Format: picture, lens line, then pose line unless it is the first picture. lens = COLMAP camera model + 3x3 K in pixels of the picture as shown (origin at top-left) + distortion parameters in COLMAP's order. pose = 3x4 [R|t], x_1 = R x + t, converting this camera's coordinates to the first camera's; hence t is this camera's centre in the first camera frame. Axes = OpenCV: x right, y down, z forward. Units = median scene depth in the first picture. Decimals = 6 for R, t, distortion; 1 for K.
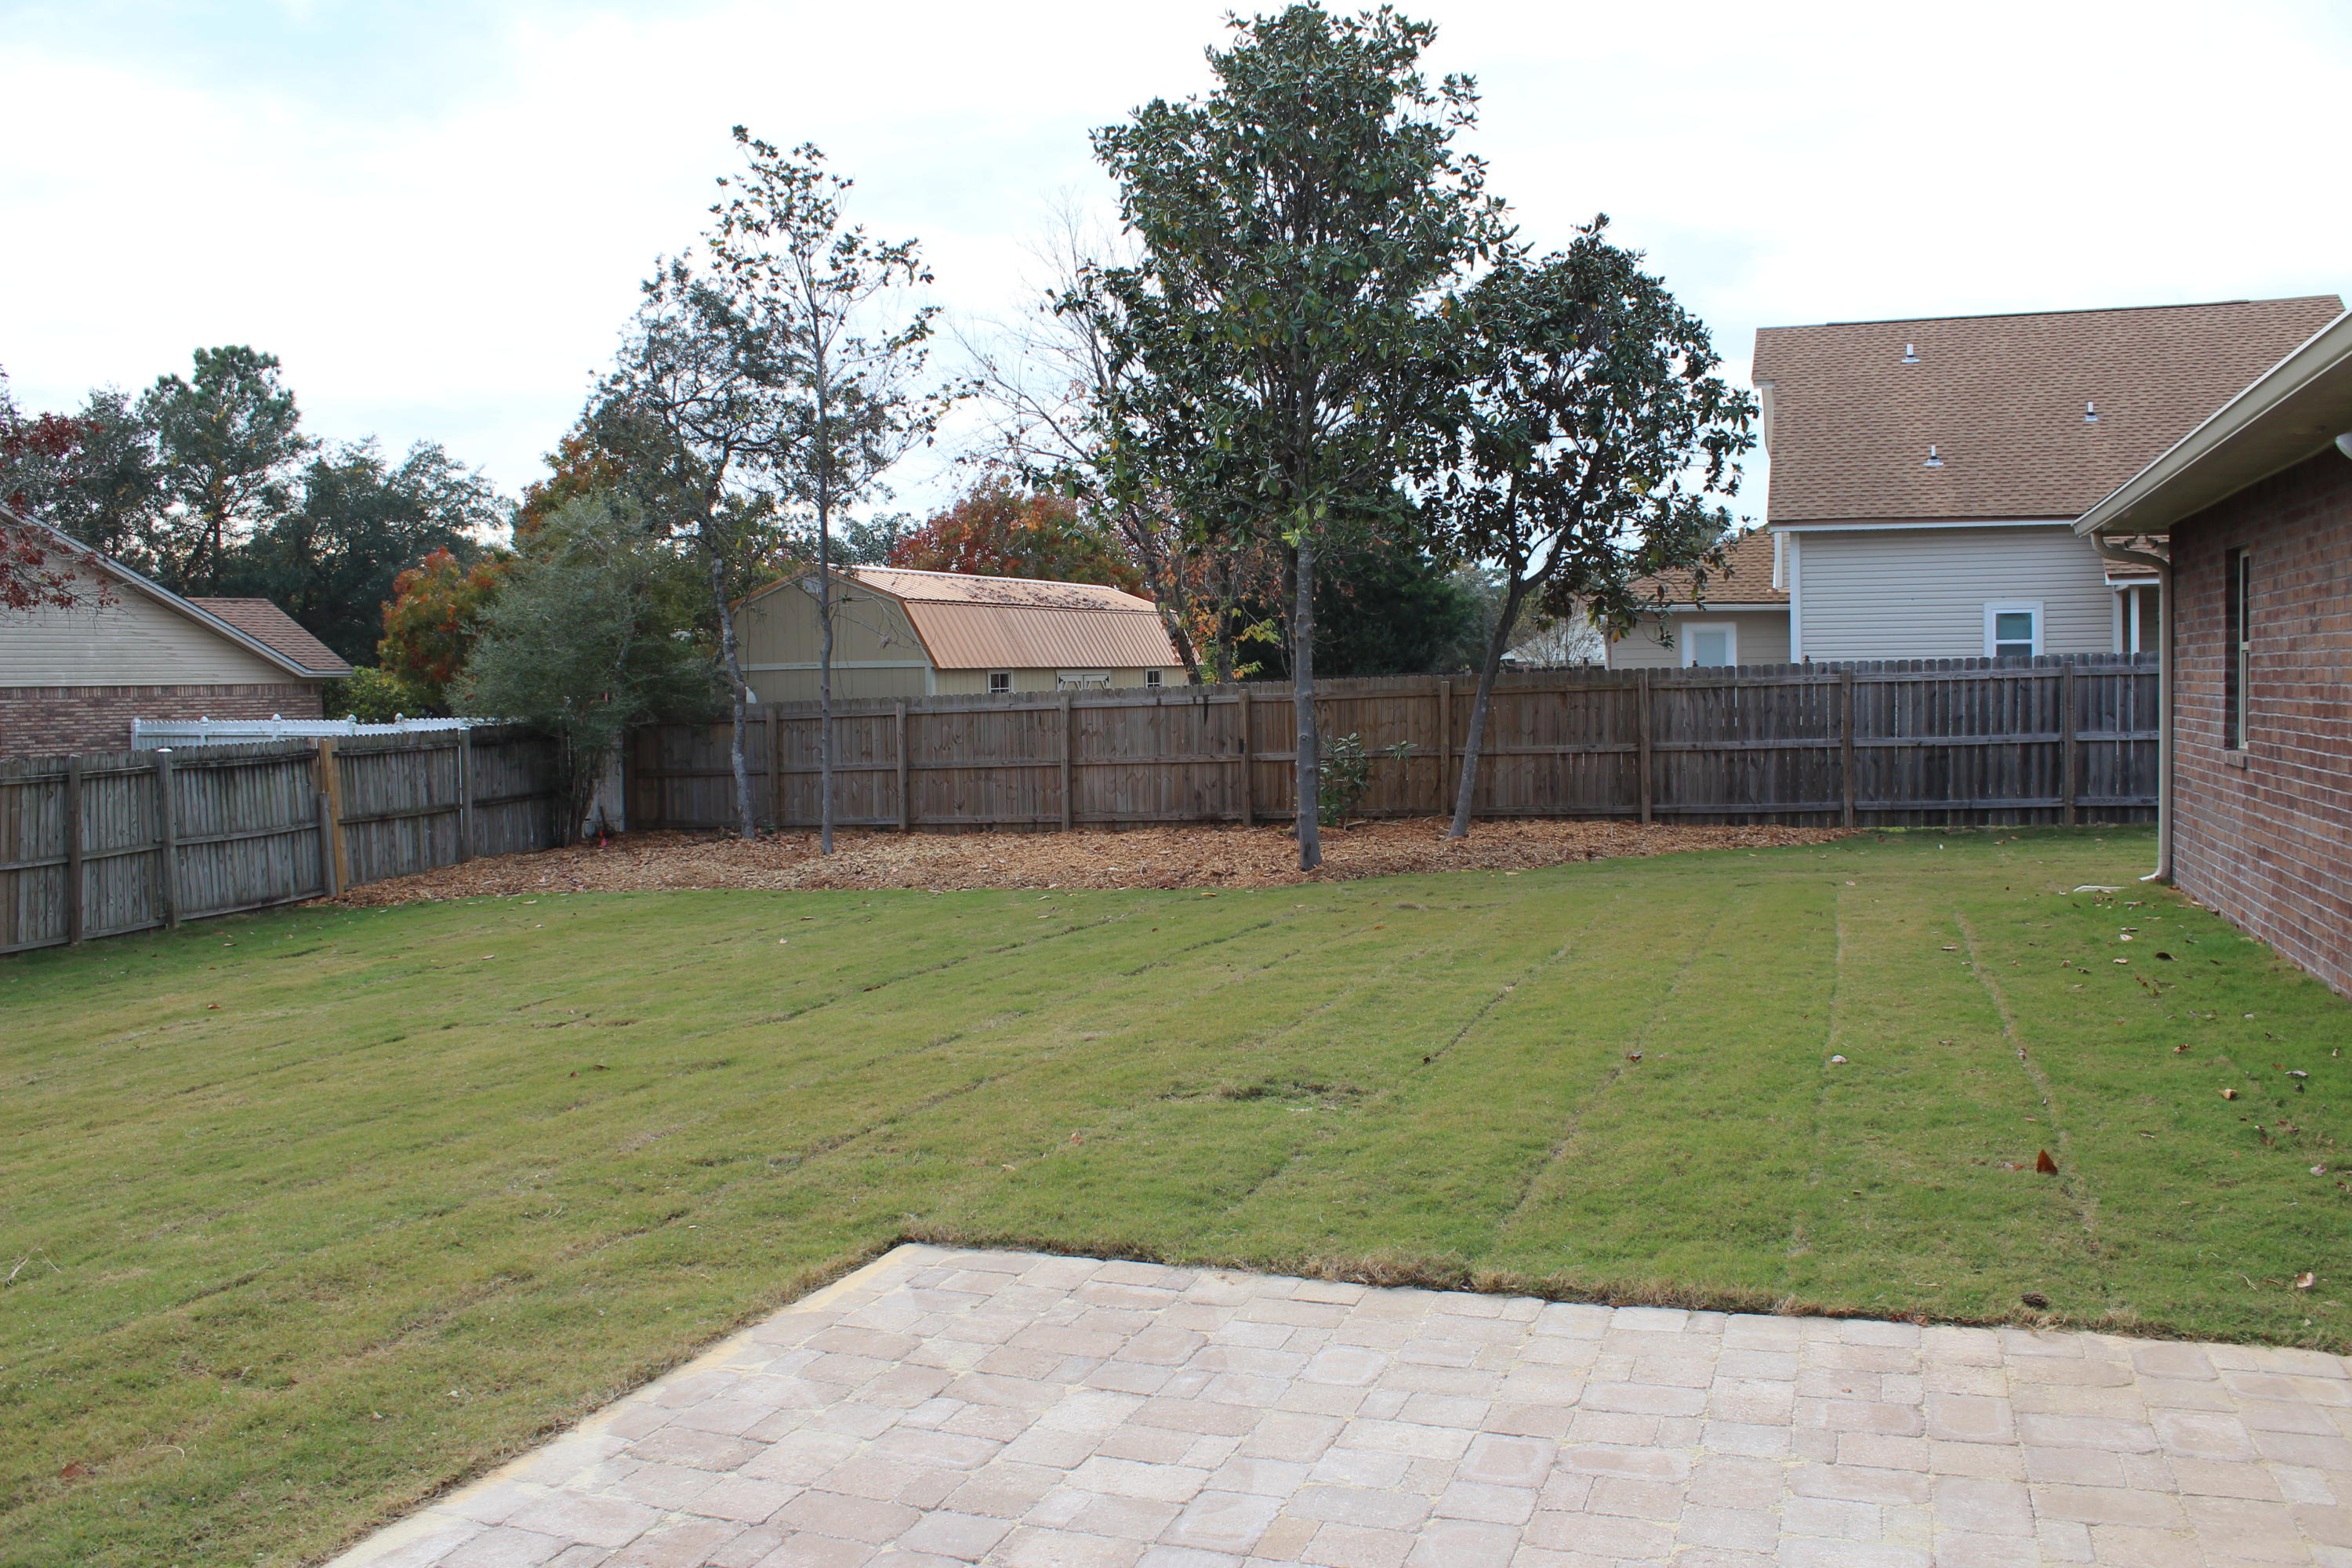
lens RADIAL K [[1958.9, 0, 1187.1], [0, 1958.9, 789.5], [0, 0, 1]] dist [-0.167532, 0.153208]
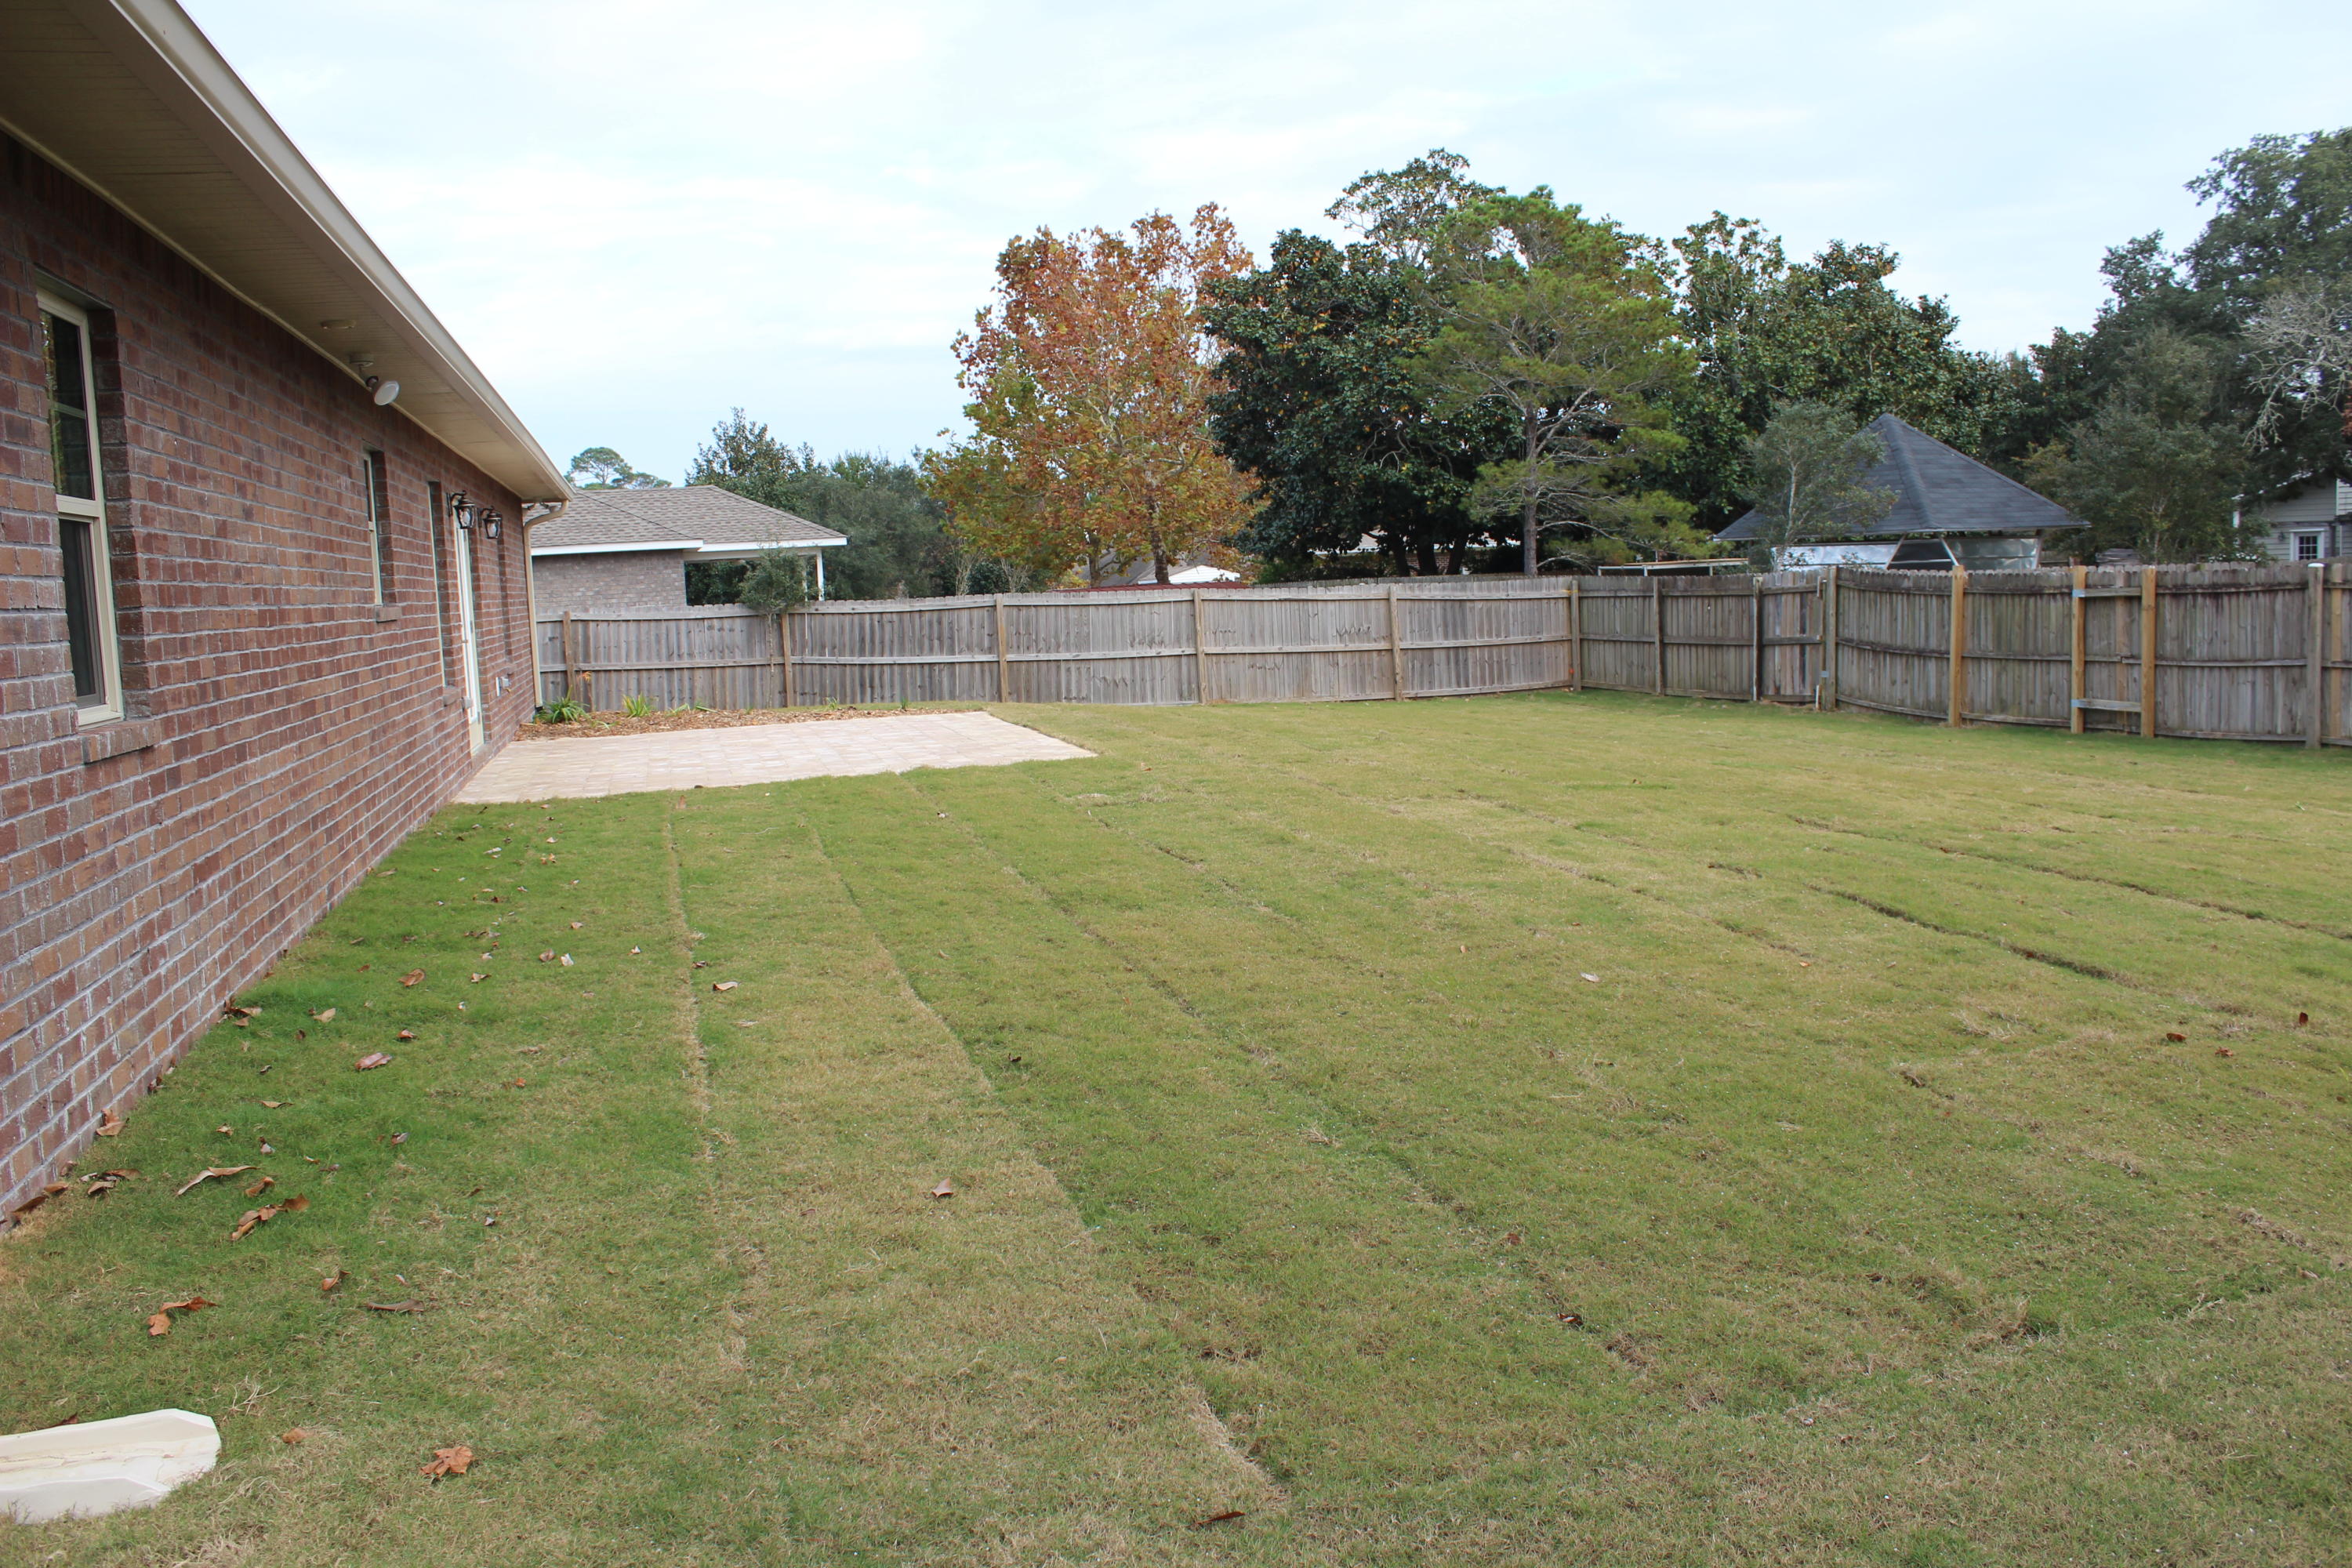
lens RADIAL K [[1958.9, 0, 1187.1], [0, 1958.9, 789.5], [0, 0, 1]] dist [-0.167532, 0.153208]
pose [[-0.821972, 0.118359, -0.557093, 0.681904], [0.031533, 0.986125, 0.162985, -0.083027], [0.568654, 0.116402, -0.814299, 1.754502]]
